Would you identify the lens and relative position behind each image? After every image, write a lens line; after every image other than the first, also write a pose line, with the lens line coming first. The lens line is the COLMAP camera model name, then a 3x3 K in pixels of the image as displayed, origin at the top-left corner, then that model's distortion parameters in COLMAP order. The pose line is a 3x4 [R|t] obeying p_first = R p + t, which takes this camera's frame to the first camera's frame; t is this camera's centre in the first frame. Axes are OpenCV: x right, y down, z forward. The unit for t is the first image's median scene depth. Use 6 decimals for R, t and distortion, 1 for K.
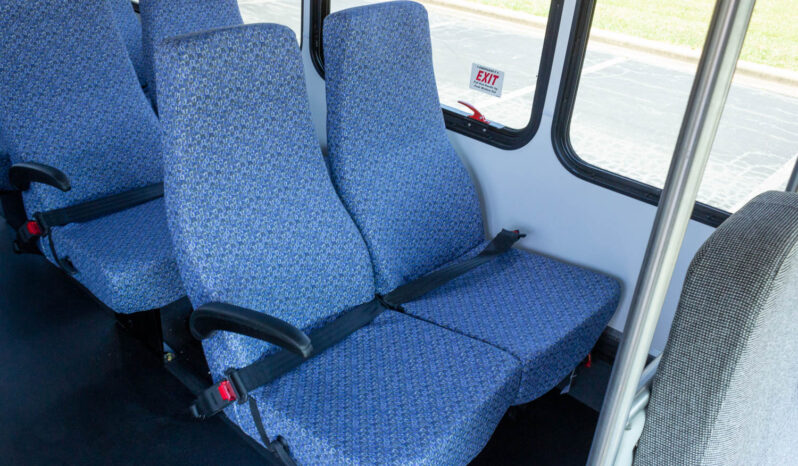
lens RADIAL K [[686.1, 0, 397.9], [0, 686.1, 233.0], [0, 0, 1]] dist [0.016529, 0.010486]
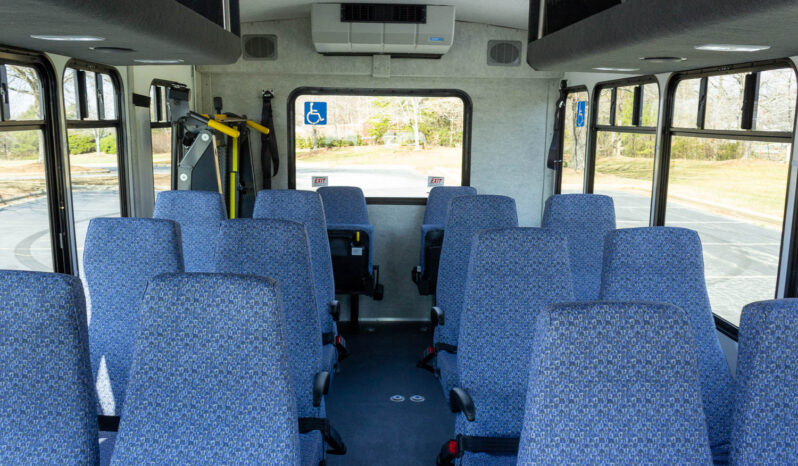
lens RADIAL K [[686.1, 0, 399.1], [0, 686.1, 233.6], [0, 0, 1]] dist [0.016529, 0.010486]
pose [[0.713045, 0.064793, -0.698118, 0.231407], [-0.308148, 0.923355, -0.229040, -0.062599], [0.629771, 0.378440, 0.678360, 0.075980]]
